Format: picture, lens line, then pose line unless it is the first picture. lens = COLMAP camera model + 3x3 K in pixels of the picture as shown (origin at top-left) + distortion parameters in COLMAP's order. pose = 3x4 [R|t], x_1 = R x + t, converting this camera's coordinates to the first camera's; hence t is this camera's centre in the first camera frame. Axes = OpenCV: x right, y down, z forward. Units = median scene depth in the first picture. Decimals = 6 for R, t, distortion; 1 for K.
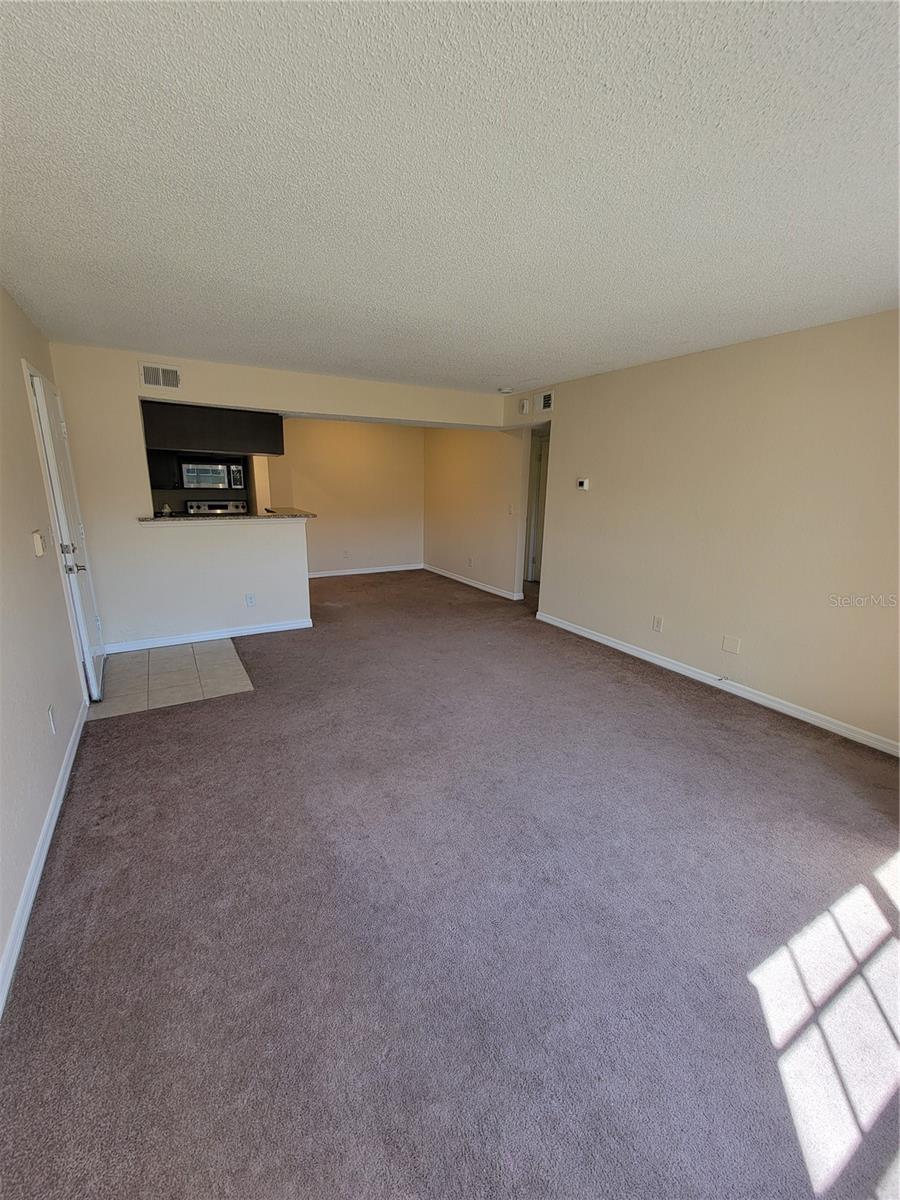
lens RADIAL K [[489.2, 0, 447.8], [0, 489.2, 603.0], [0, 0, 1]] dist [-0.001342, 0.000958]
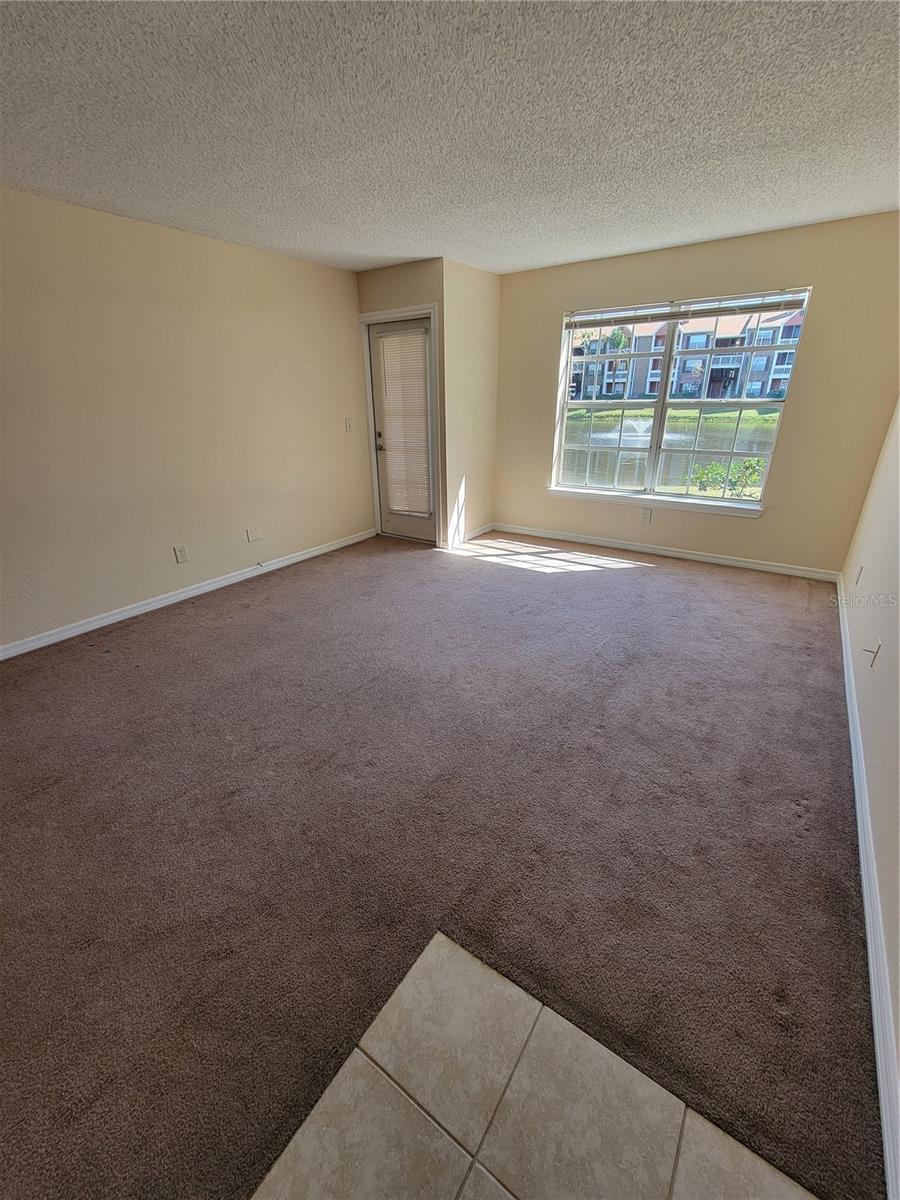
lens RADIAL K [[489.2, 0, 447.8], [0, 489.2, 603.0], [0, 0, 1]] dist [-0.001342, 0.000958]
pose [[-0.423755, -0.364875, 0.829035, -0.747968], [0.229723, 0.842055, 0.488027, -0.281010], [-0.876162, 0.397252, -0.273005, 1.180911]]
